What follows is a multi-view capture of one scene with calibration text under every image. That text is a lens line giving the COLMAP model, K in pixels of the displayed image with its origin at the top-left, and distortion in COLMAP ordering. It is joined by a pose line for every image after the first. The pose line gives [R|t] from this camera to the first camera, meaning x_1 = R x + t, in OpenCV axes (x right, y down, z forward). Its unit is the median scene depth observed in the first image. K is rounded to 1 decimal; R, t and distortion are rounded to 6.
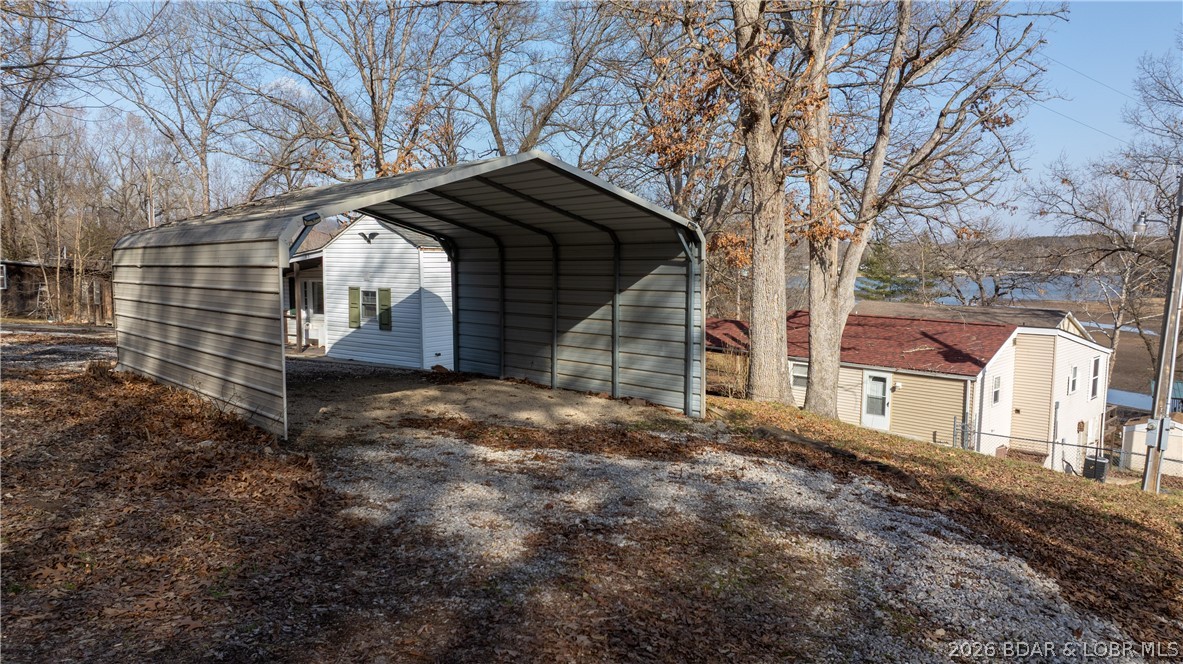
lens RADIAL K [[837.5, 0, 598.7], [0, 837.5, 335.4], [0, 0, 1]] dist [-0.003197, 0.002652]
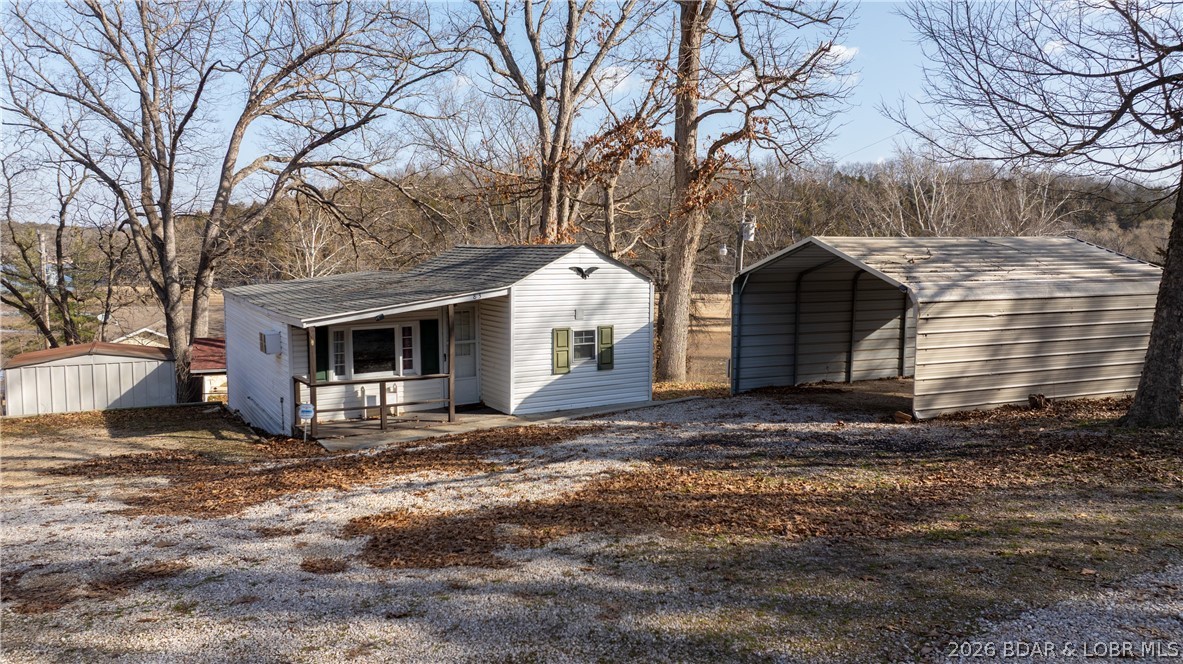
lens RADIAL K [[837.5, 0, 598.7], [0, 837.5, 335.4], [0, 0, 1]] dist [-0.003197, 0.002652]
pose [[0.365470, -0.085879, 0.926853, -1.130077], [0.090074, 0.994325, 0.056614, -0.099106], [-0.926455, 0.062794, 0.371131, 0.655243]]
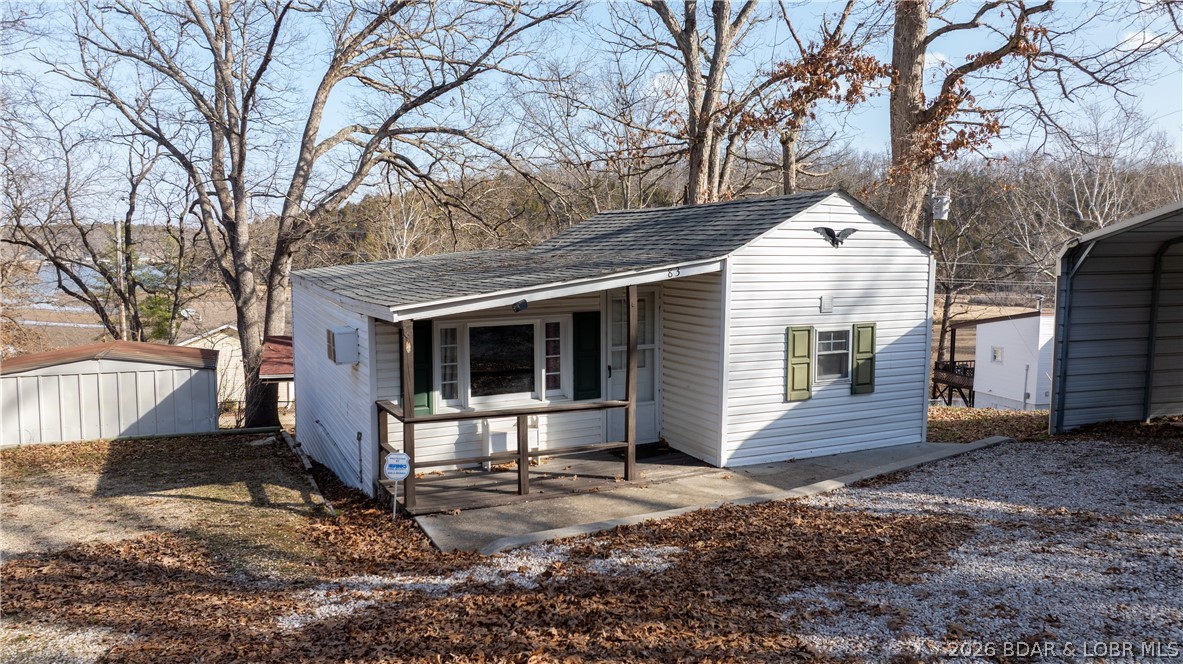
lens RADIAL K [[837.5, 0, 598.7], [0, 837.5, 335.4], [0, 0, 1]] dist [-0.003197, 0.002652]
pose [[0.455513, -0.081283, 0.886511, -0.859707], [0.086035, 0.995181, 0.047040, -0.091231], [-0.886062, 0.054843, 0.460311, 0.891829]]
